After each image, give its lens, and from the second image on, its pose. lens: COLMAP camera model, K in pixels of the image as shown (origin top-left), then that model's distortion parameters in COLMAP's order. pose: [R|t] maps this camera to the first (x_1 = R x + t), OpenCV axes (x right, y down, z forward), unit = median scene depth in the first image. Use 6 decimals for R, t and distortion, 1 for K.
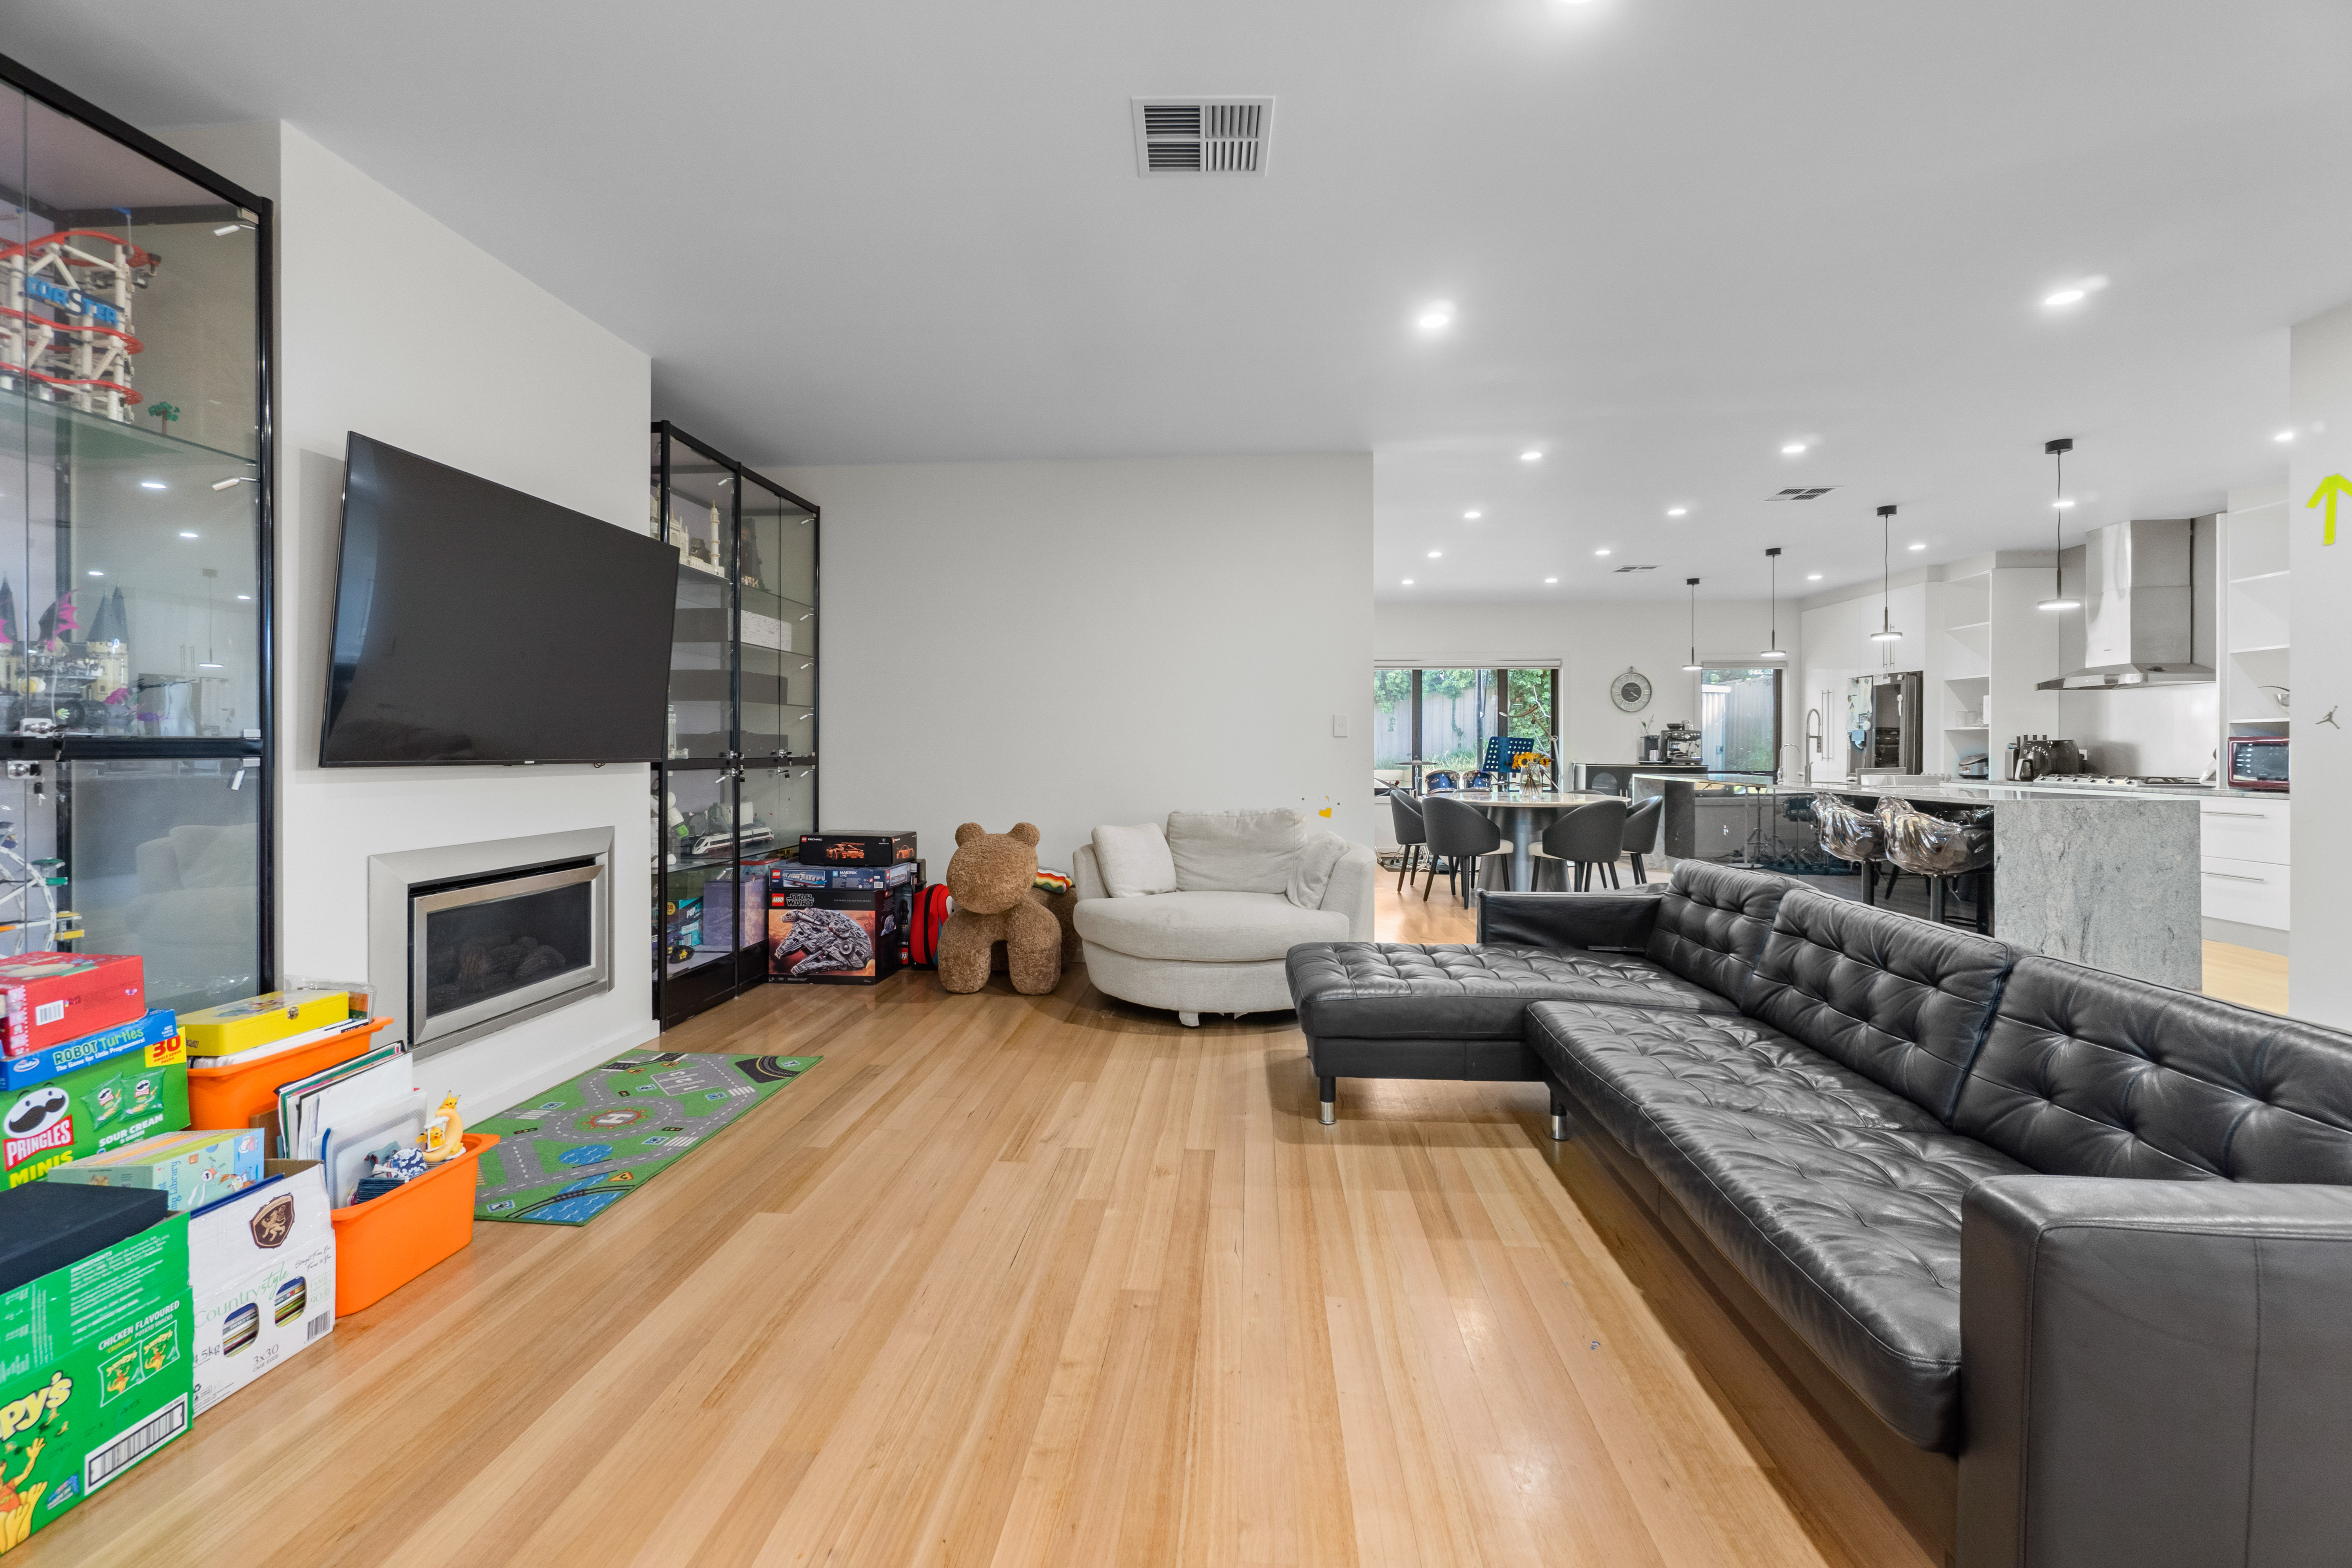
lens RADIAL K [[1022.0, 0, 1160.9], [0, 1022.0, 748.7], [0, 0, 1]] dist [-0.003971, -0.000469]
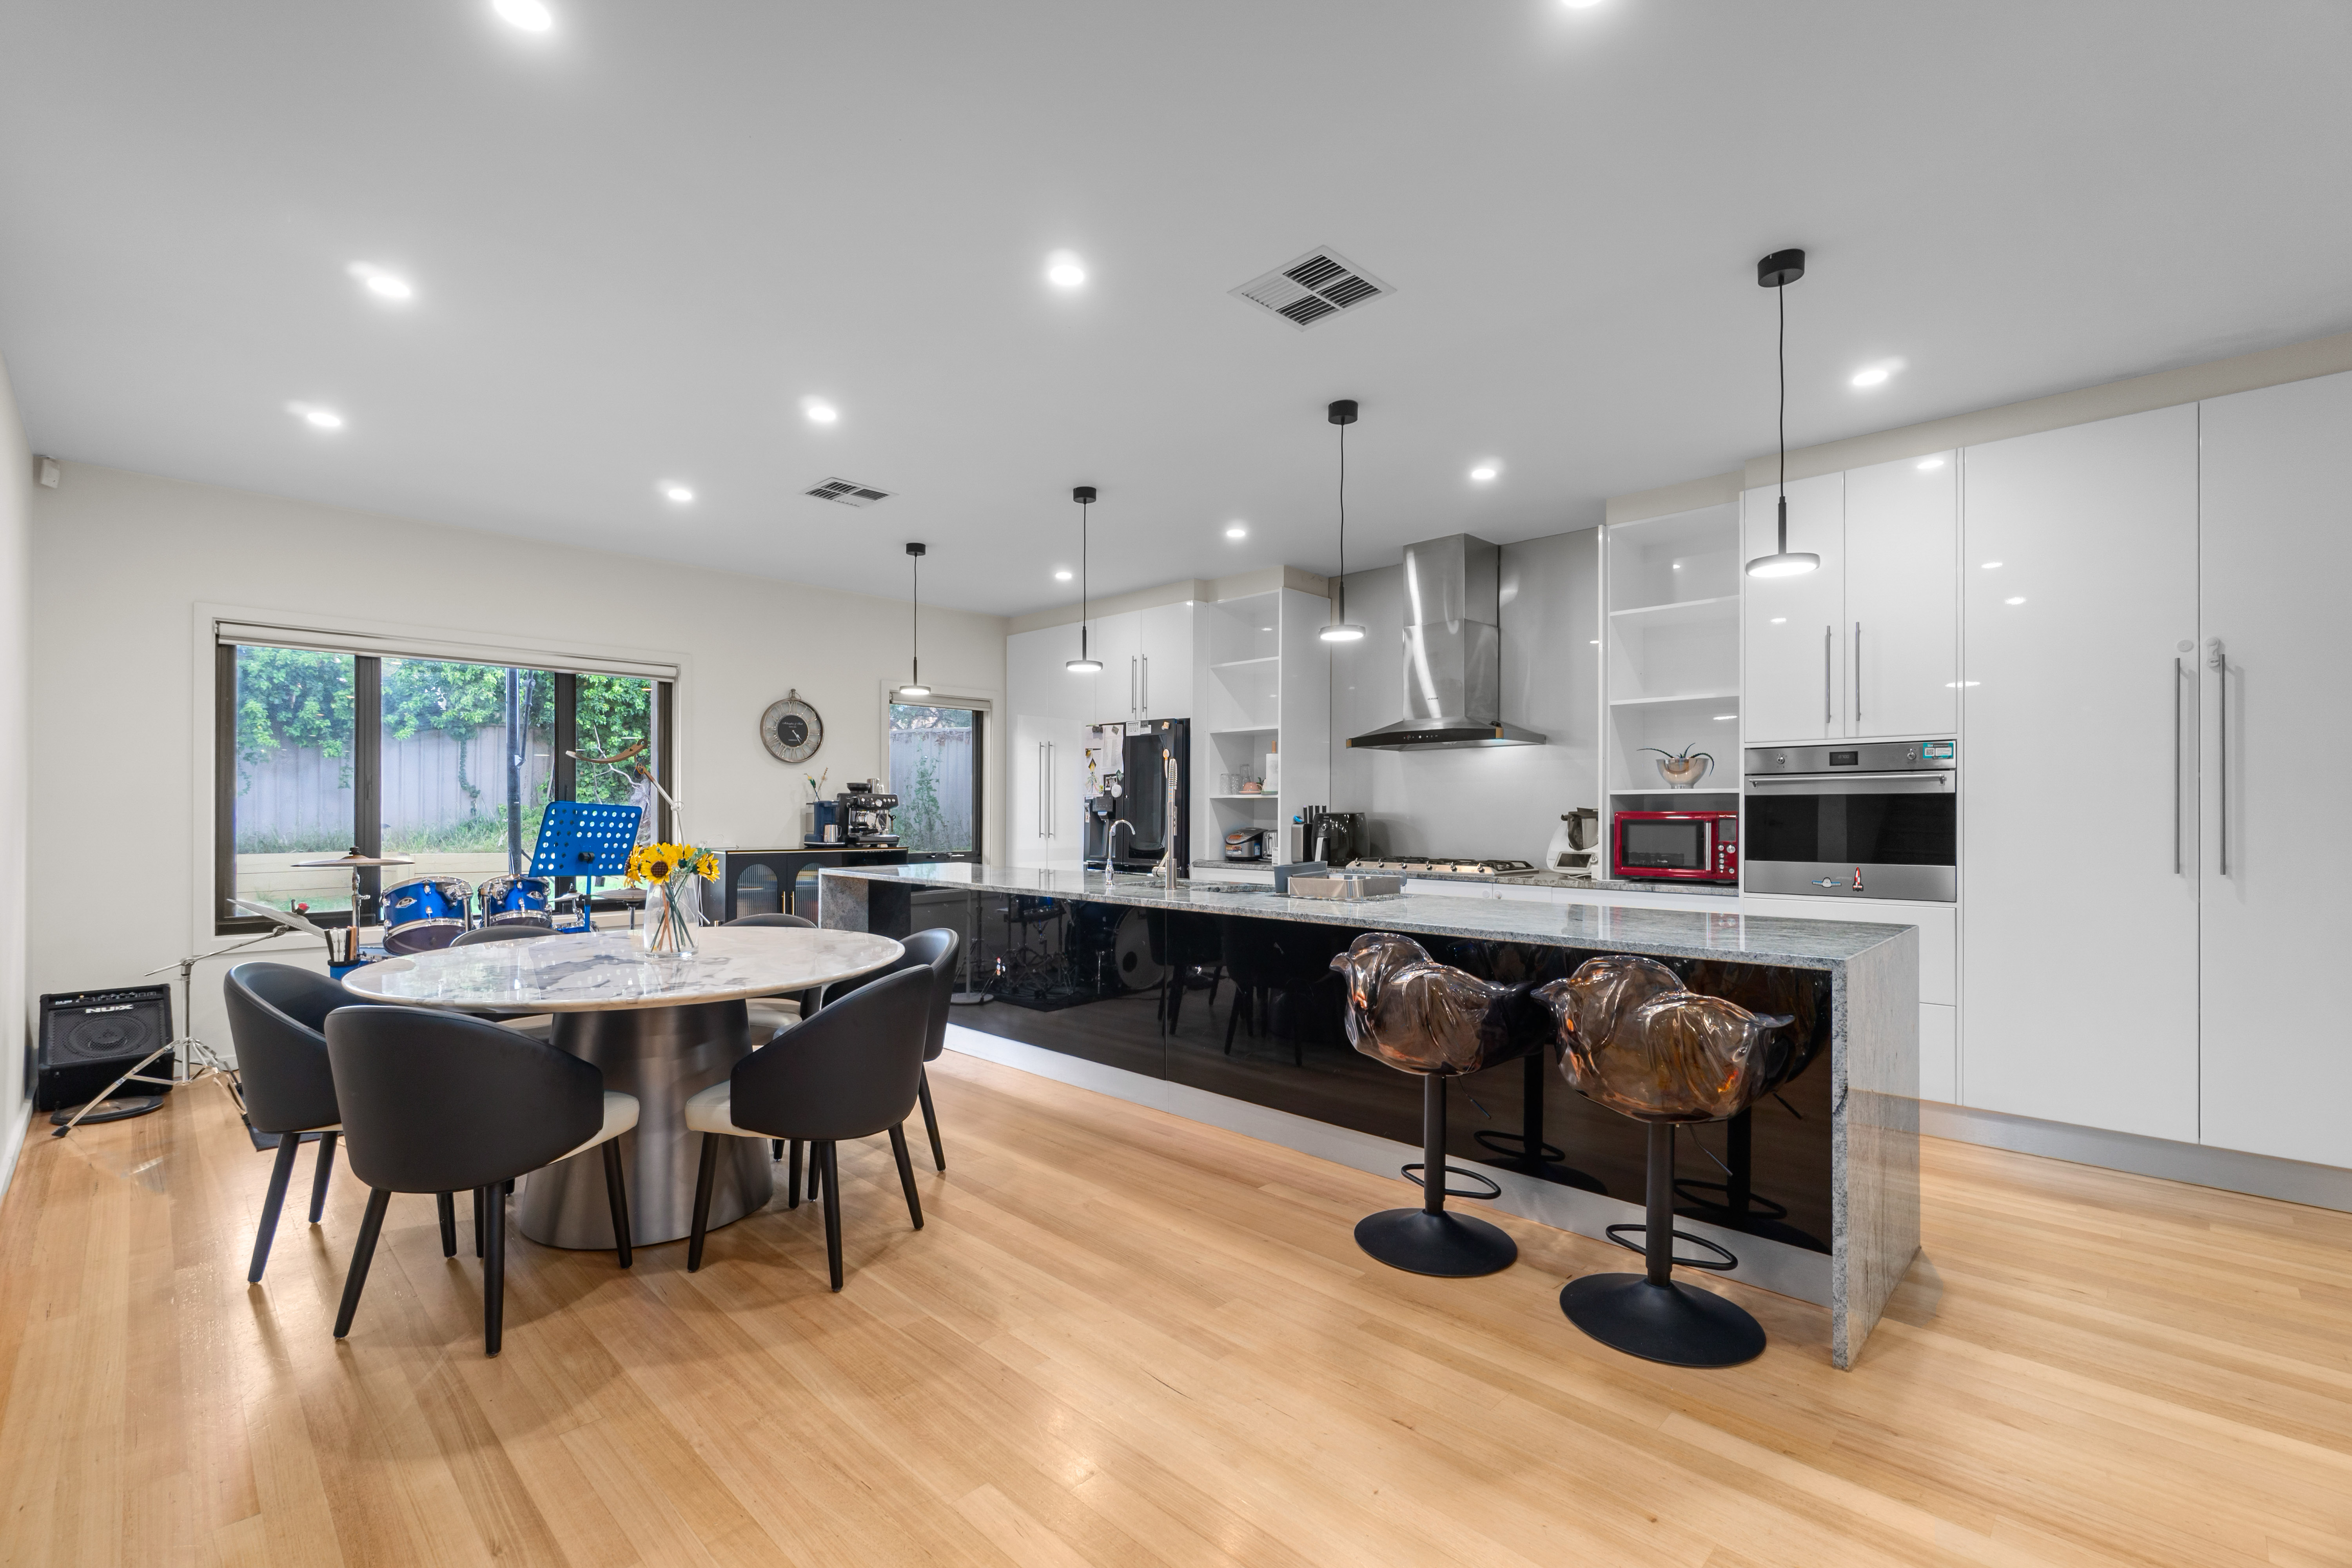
lens RADIAL K [[1016.7, 0, 1146.9], [0, 1016.7, 801.6], [0, 0, 1]] dist [-0.004848, 0.000020]
pose [[0.644048, 0.006565, 0.764957, 0.200048], [-0.000209, 0.999965, -0.008405, -0.011845], [-0.764985, 0.005253, 0.644027, 0.684325]]
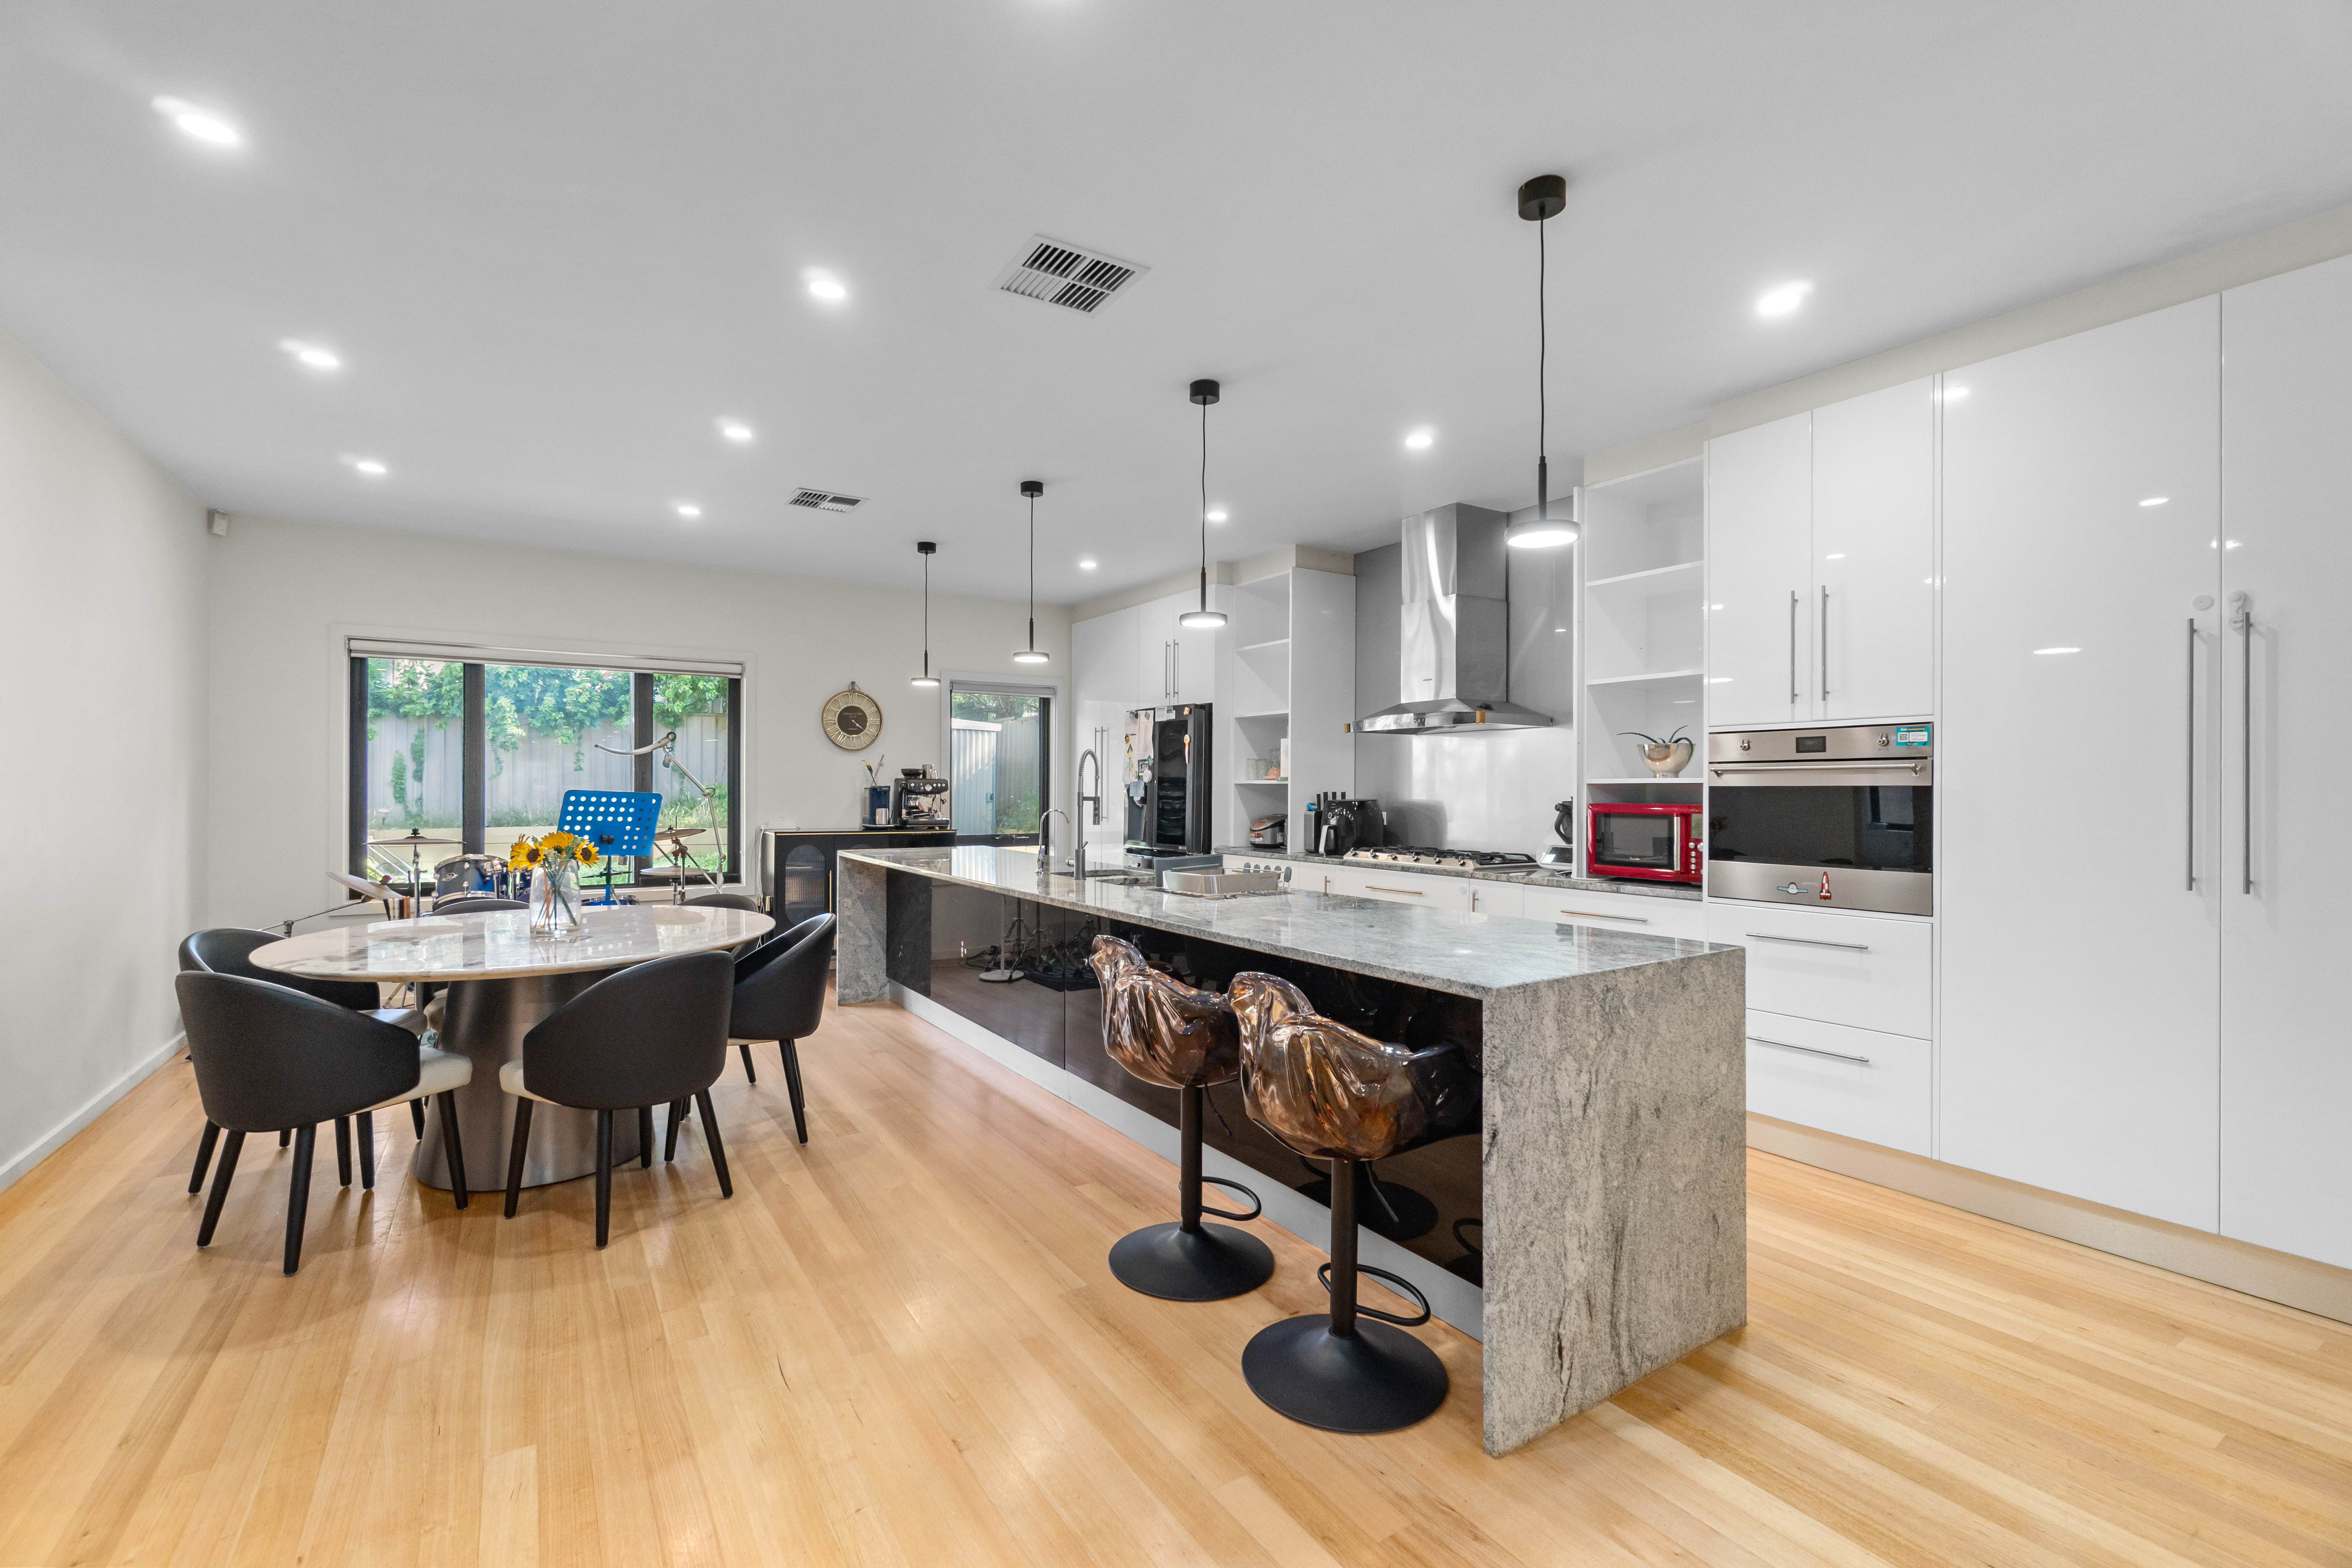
lens RADIAL K [[1007.3, 0, 1167.9], [0, 1007.3, 777.7], [0, 0, 1]] dist [-0.004350, -0.000773]
pose [[0.792779, 0.006631, 0.609473, 0.348685], [-0.001802, 0.999962, -0.008536, -0.020349], [-0.609506, 0.005668, 0.792761, 0.553847]]
